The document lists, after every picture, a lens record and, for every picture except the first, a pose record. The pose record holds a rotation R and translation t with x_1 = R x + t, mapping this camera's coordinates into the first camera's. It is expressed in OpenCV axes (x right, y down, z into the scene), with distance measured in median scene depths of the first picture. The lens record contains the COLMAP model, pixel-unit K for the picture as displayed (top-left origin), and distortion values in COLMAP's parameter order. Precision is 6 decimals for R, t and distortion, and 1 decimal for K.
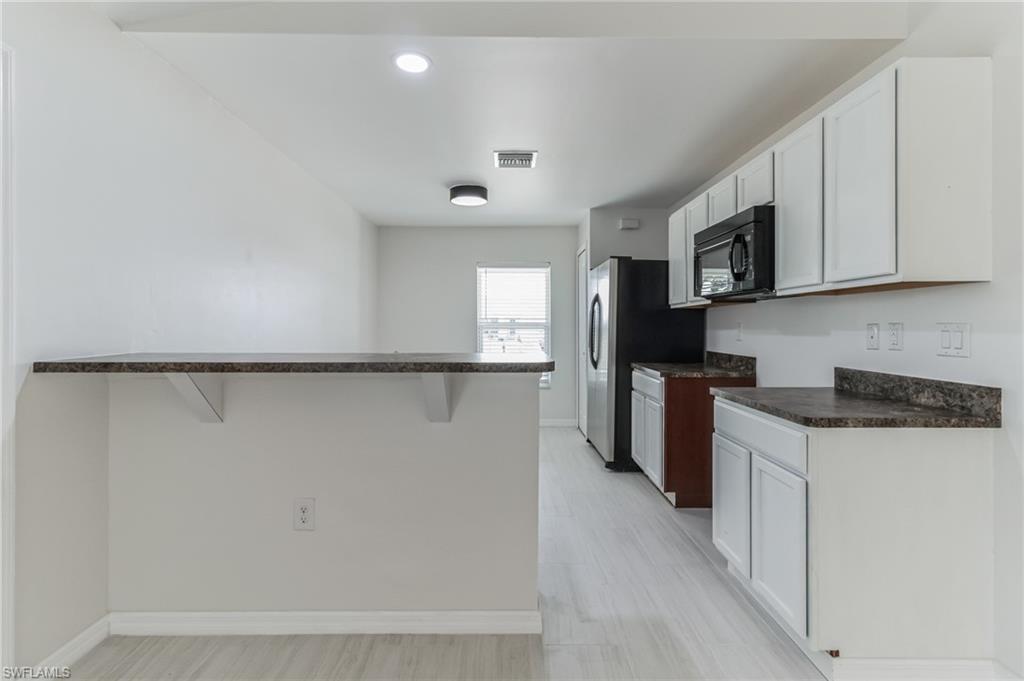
lens RADIAL K [[471.2, 0, 499.5], [0, 471.2, 324.0], [0, 0, 1]] dist [0.004994, 0.000271]
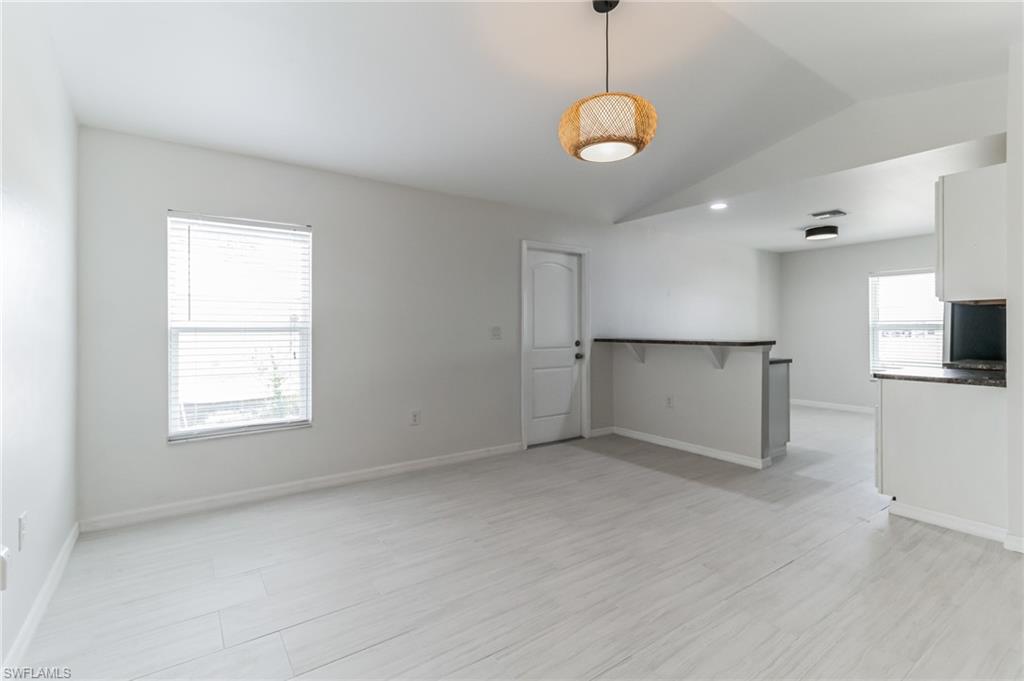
lens RADIAL K [[471.2, 0, 511.8], [0, 471.2, 332.0], [0, 0, 1]] dist [0.004994, 0.000271]
pose [[0.567512, 0.005161, -0.823349, 1.036206], [0.005692, 0.999932, 0.010191, -0.002071], [0.823345, -0.010470, 0.567444, -0.992813]]
